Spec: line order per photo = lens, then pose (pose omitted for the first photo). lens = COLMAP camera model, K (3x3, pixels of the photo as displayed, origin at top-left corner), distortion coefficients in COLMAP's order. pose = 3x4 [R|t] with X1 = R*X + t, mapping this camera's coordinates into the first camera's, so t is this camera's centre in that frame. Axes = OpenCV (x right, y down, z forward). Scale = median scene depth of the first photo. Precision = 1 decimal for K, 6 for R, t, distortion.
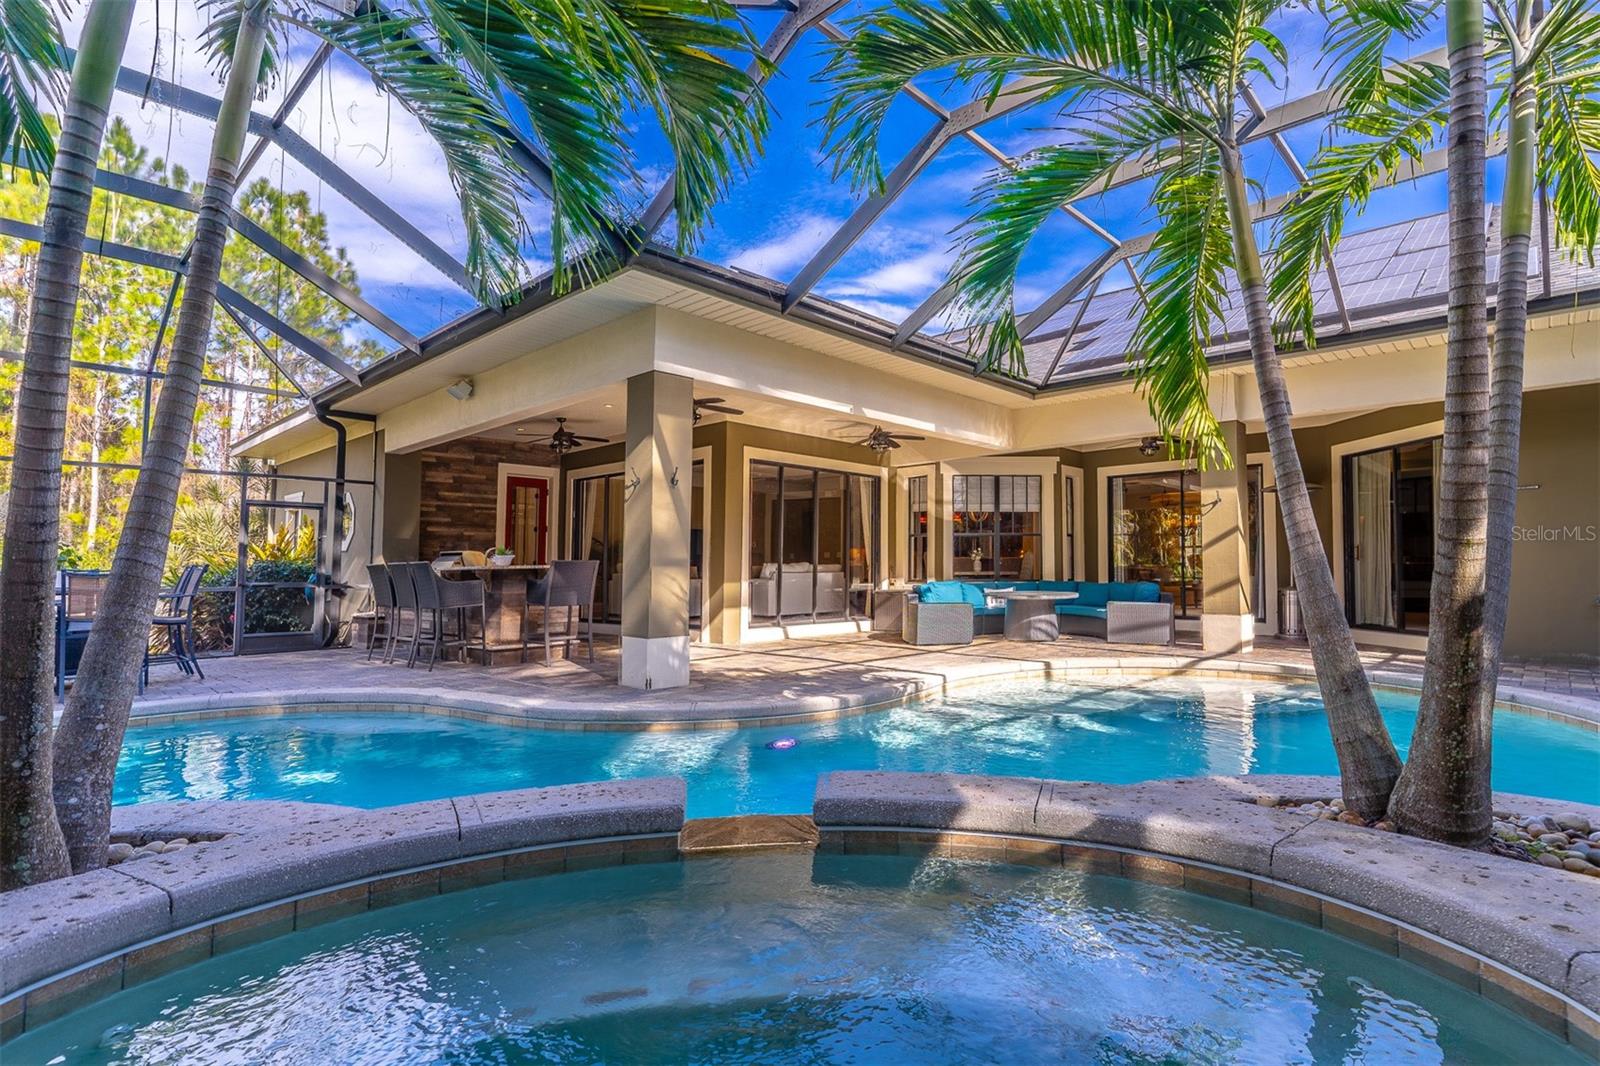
lens RADIAL K [[754.6, 0, 926.3], [0, 754.6, 516.4], [0, 0, 1]] dist [0.009754, -0.000544]
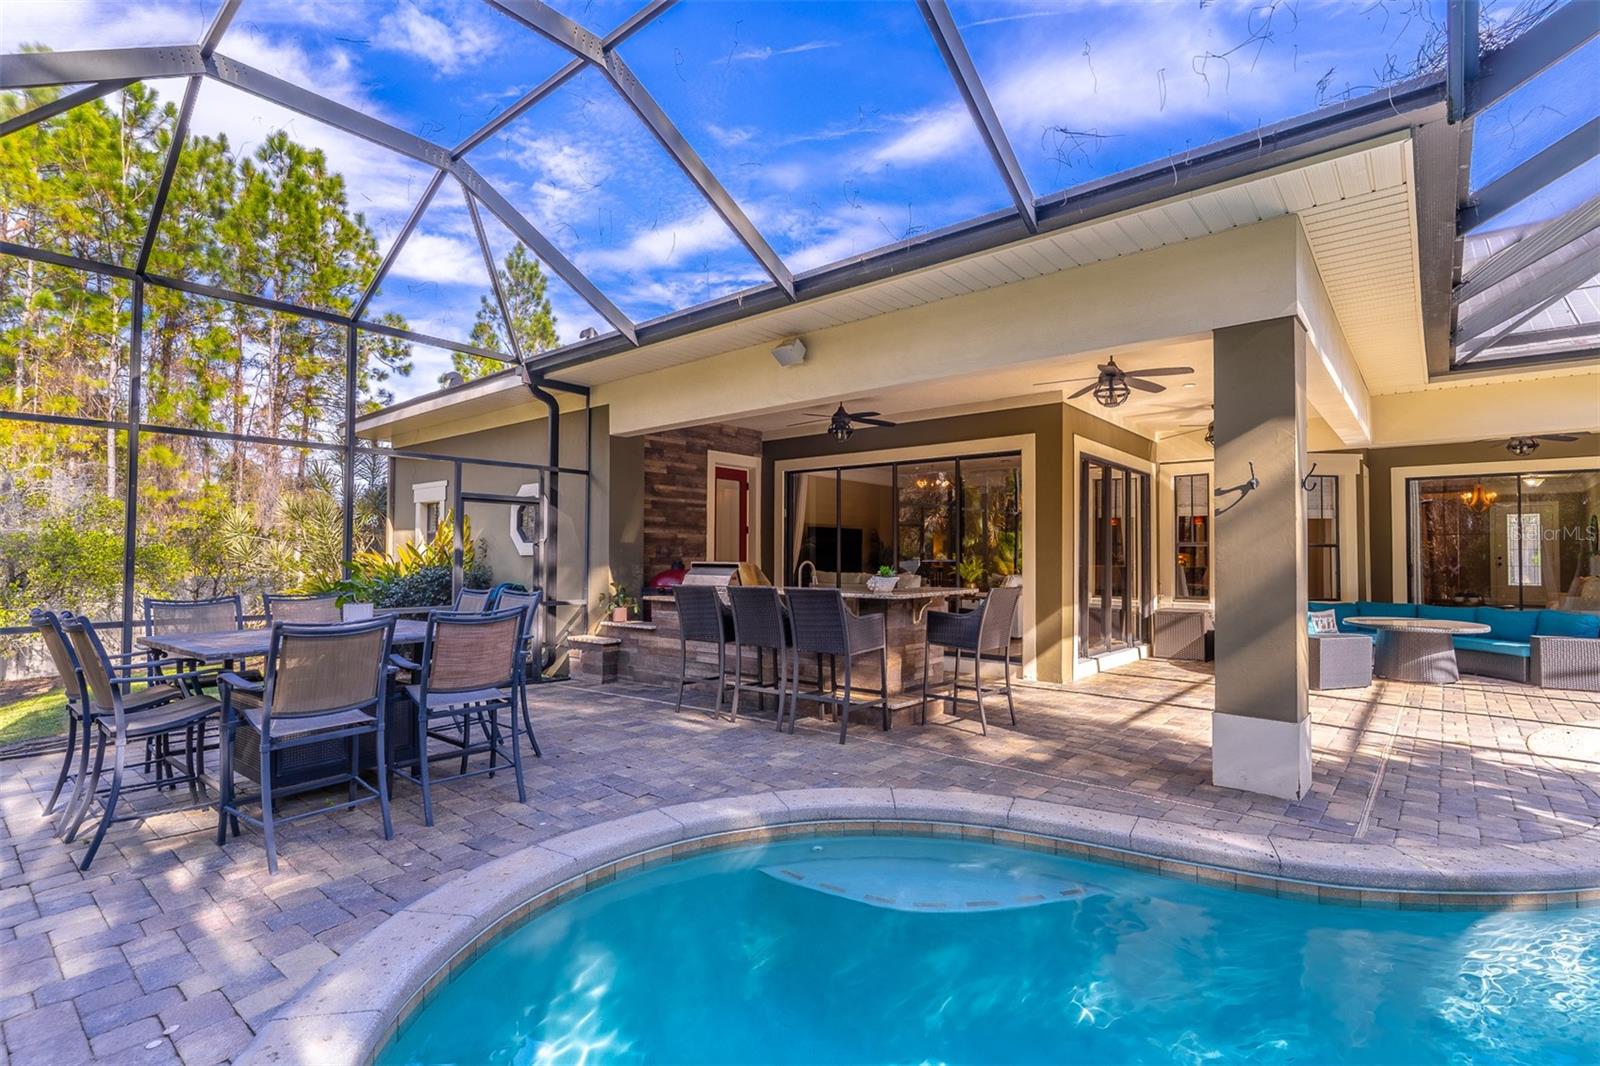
lens RADIAL K [[754.6, 0, 916.1], [0, 754.6, 534.1], [0, 0, 1]] dist [0.009754, -0.000544]
pose [[0.999731, 0.014568, 0.018029, -0.413683], [-0.015136, 0.999379, 0.031815, -0.010633], [-0.017554, -0.032079, 0.999331, 0.205321]]
